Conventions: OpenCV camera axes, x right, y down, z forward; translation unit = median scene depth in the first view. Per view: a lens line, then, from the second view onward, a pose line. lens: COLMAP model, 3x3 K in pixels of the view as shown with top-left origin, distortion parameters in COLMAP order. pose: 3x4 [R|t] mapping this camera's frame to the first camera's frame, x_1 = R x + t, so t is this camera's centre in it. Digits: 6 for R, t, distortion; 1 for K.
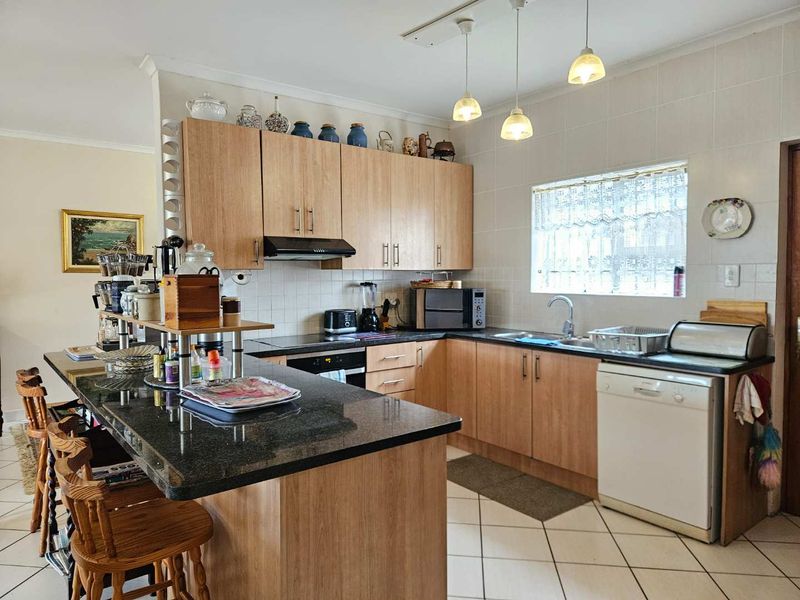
lens RADIAL K [[528.1, 0, 387.6], [0, 528.1, 300.5], [0, 0, 1]] dist [0.044660, -0.001588]
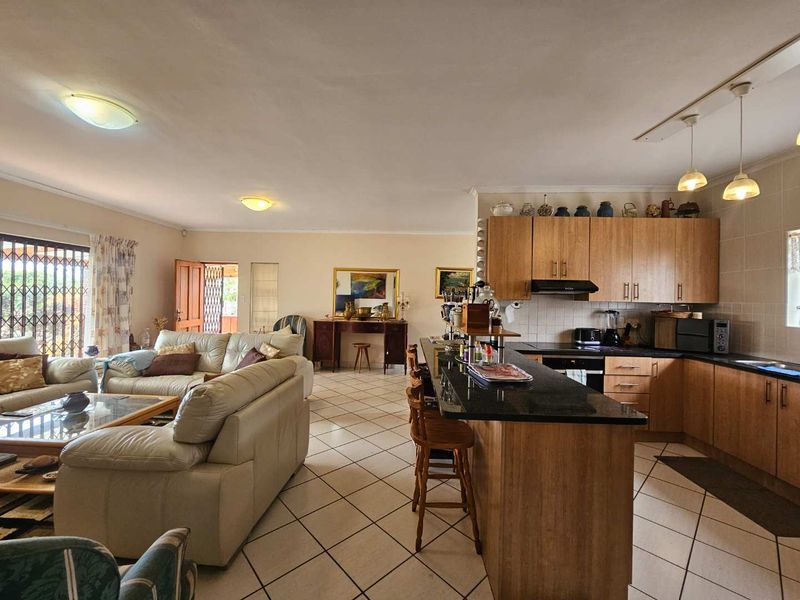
lens RADIAL K [[328.2, 0, 405.2], [0, 328.2, 295.6], [0, 0, 1]] dist [-0.002339, 0.000005]
pose [[0.779189, 0.018580, -0.626514, 0.088082], [-0.055619, 0.997667, -0.039586, -0.009574], [0.624316, 0.065691, 0.778405, -0.029563]]
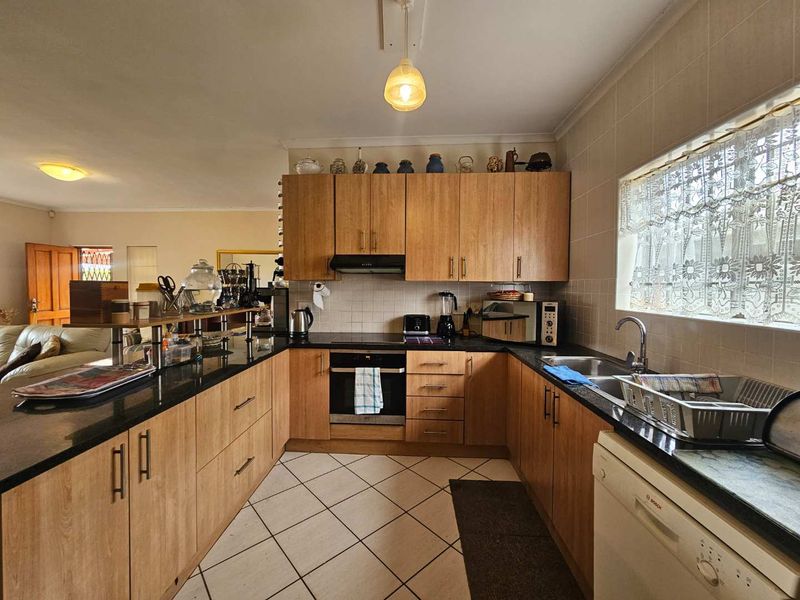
lens RADIAL K [[313.9, 0, 445.8], [0, 313.9, 296.0], [0, 0, 1]] dist [-0.000110, 0.000090]
pose [[0.768980, 0.029703, -0.638583, 0.425321], [-0.042854, 0.999068, -0.005134, -0.025131], [0.637835, 0.031314, 0.769536, 0.524824]]
